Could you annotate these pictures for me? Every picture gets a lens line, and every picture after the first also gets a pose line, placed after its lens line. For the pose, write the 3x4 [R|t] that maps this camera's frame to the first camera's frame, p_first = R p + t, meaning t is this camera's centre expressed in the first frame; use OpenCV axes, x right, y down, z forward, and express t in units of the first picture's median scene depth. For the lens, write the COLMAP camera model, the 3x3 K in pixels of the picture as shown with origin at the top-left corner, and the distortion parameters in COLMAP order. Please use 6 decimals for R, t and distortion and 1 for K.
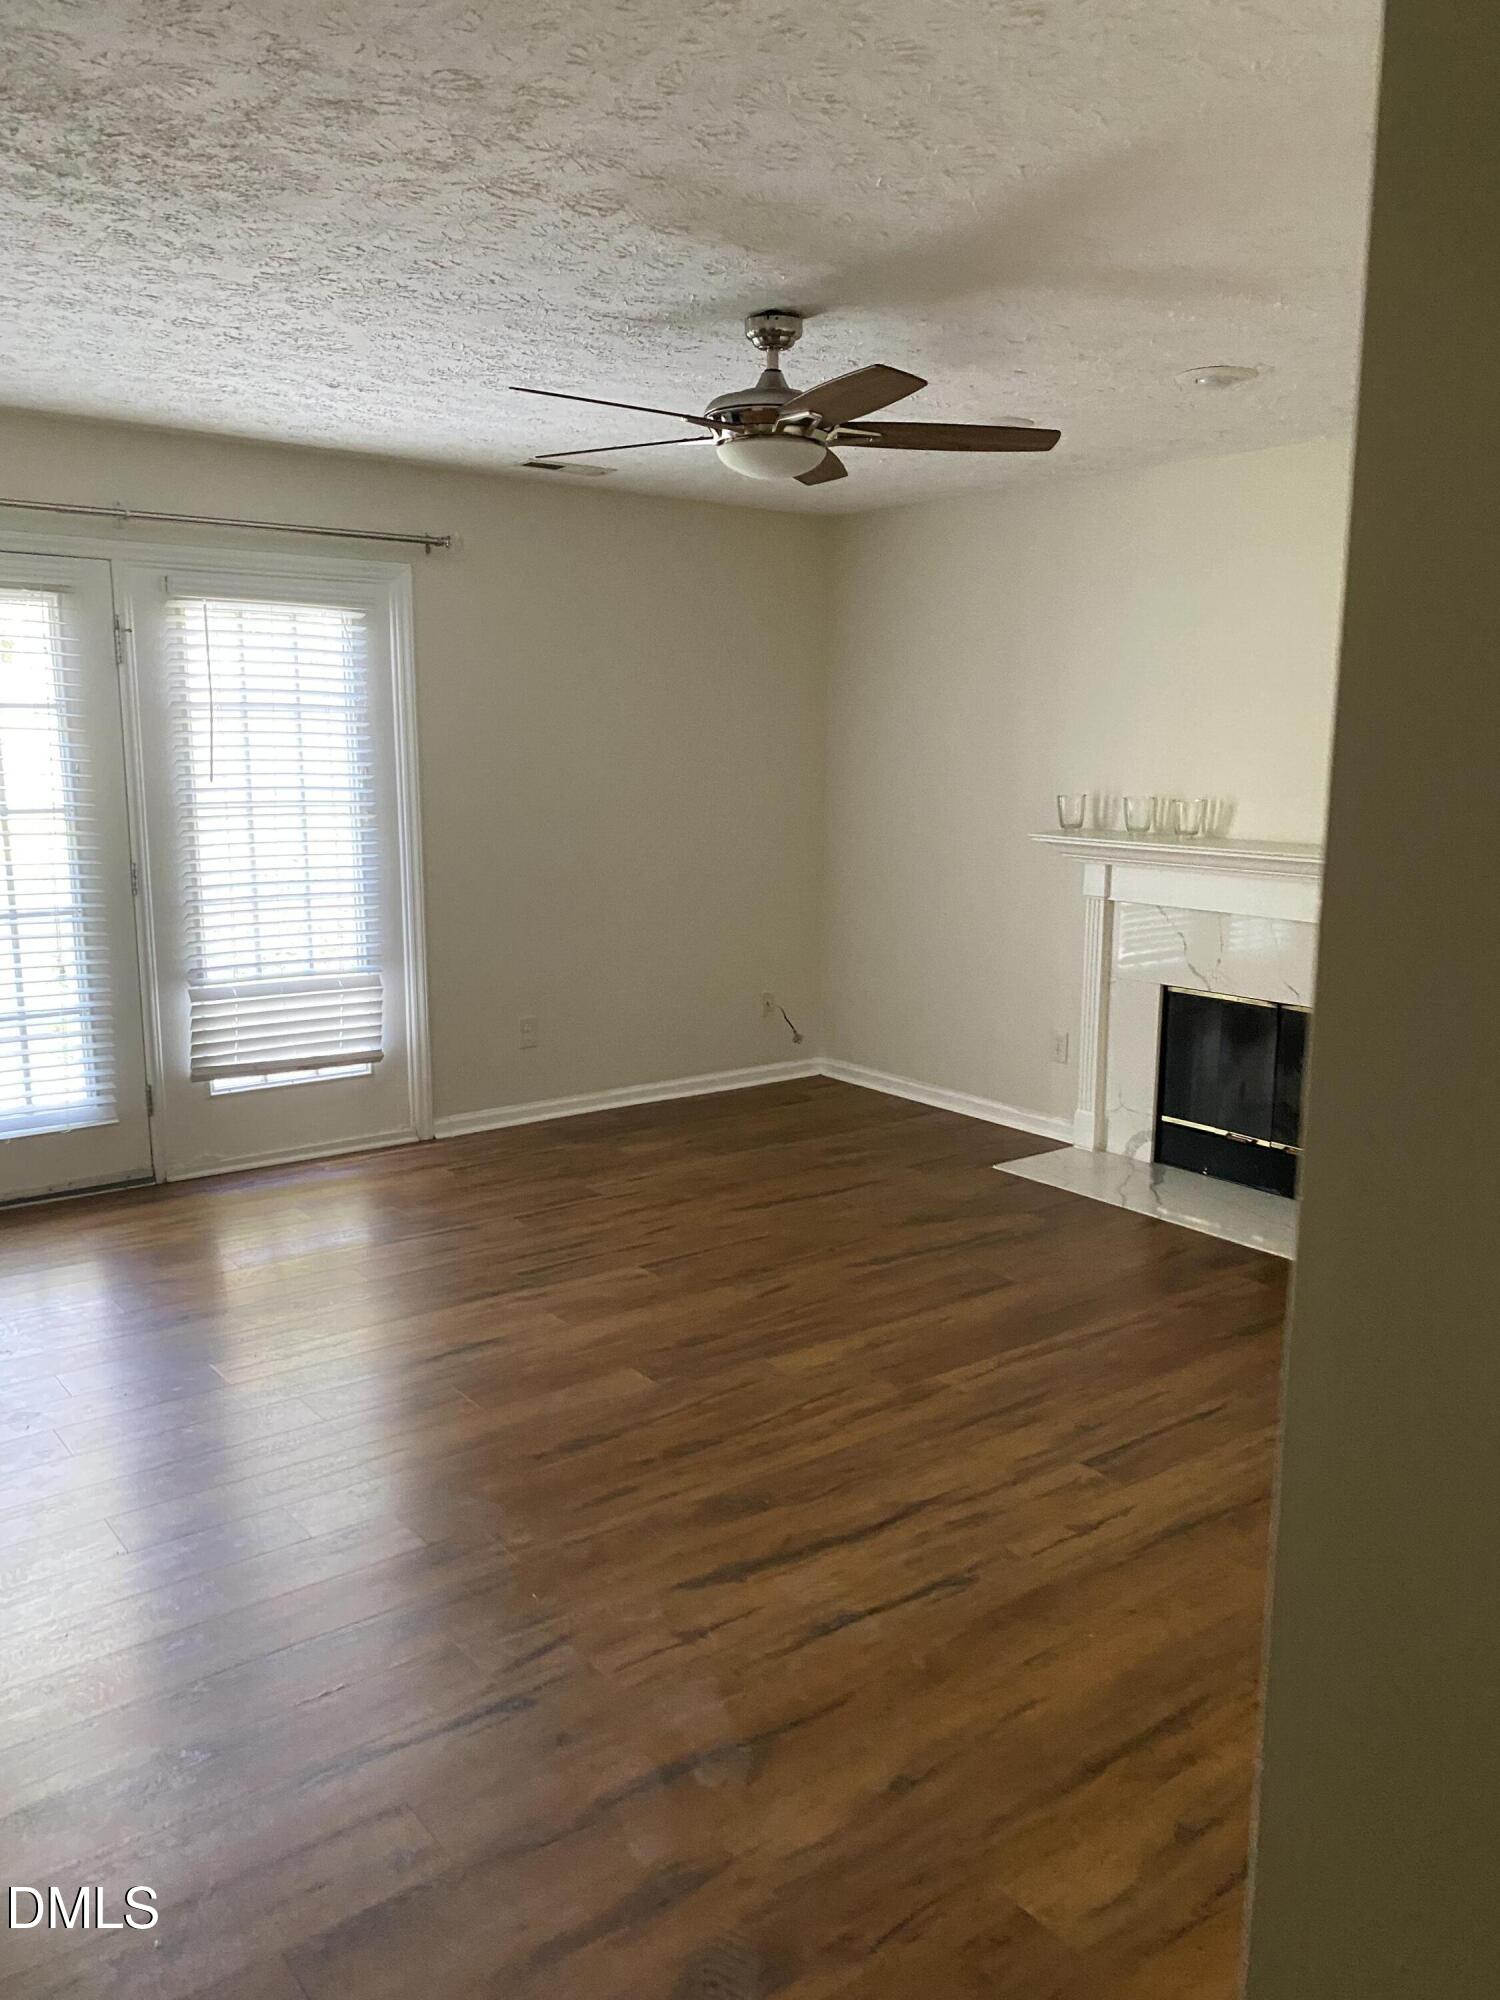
lens RADIAL K [[1534.3, 0, 753.1], [0, 1534.3, 992.7], [0, 0, 1]] dist [0.138092, -0.319494]
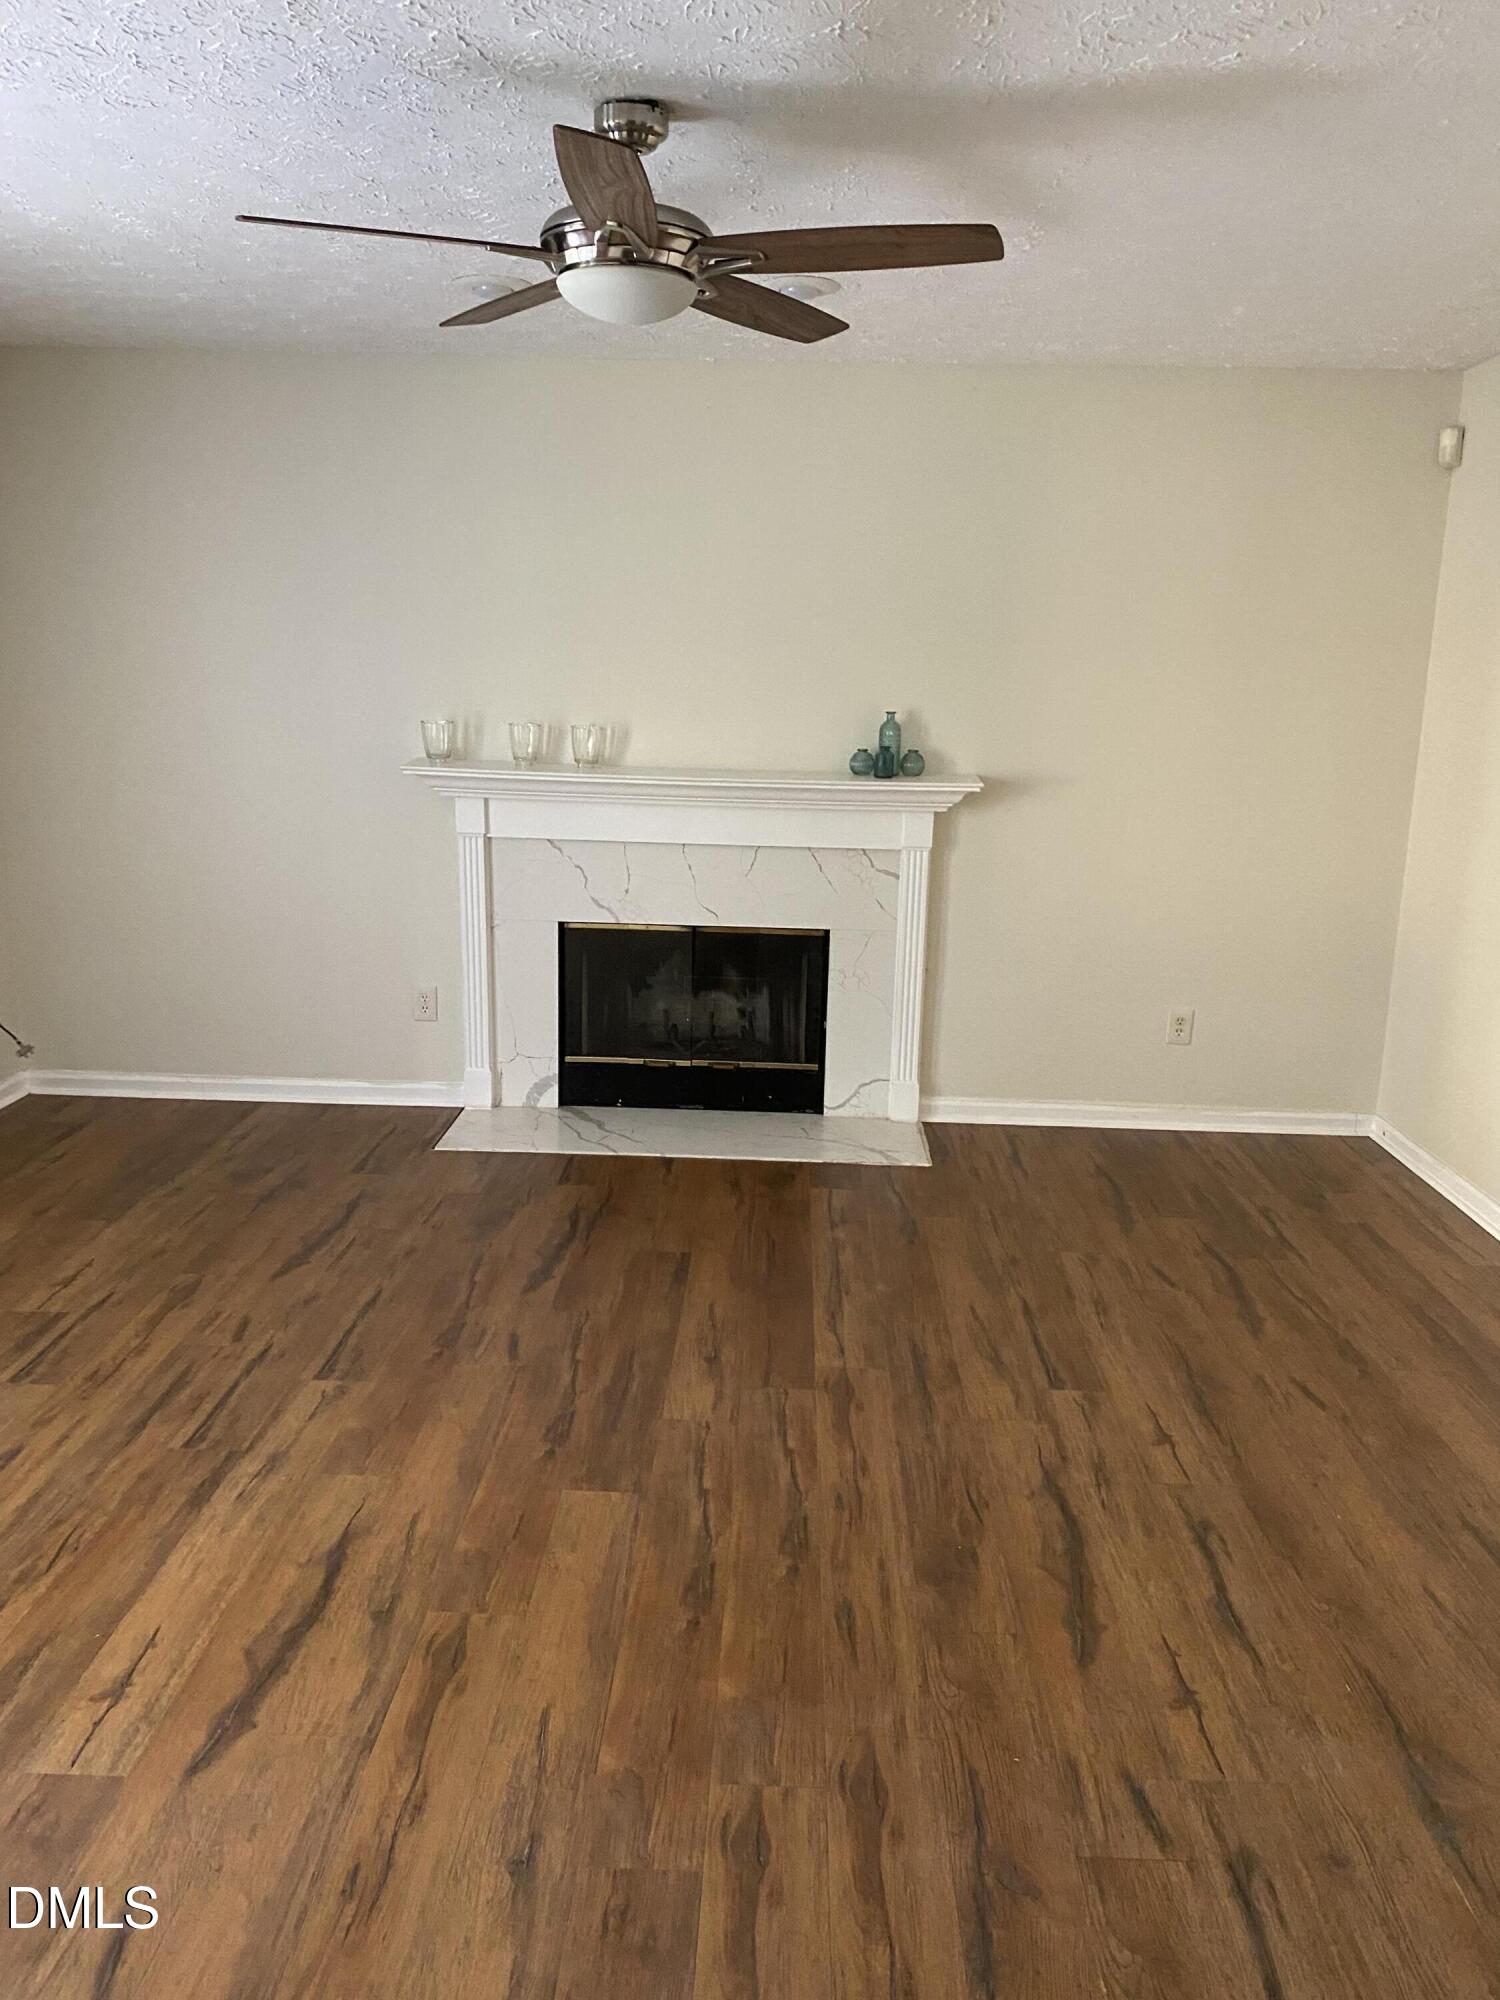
lens RADIAL K [[1534.3, 0, 753.1], [0, 1534.3, 992.7], [0, 0, 1]] dist [0.138092, -0.319494]
pose [[0.634780, -0.146599, 0.758659, -0.411467], [0.107119, 0.989053, 0.101491, -0.047927], [-0.765232, 0.016843, 0.643534, 0.318979]]
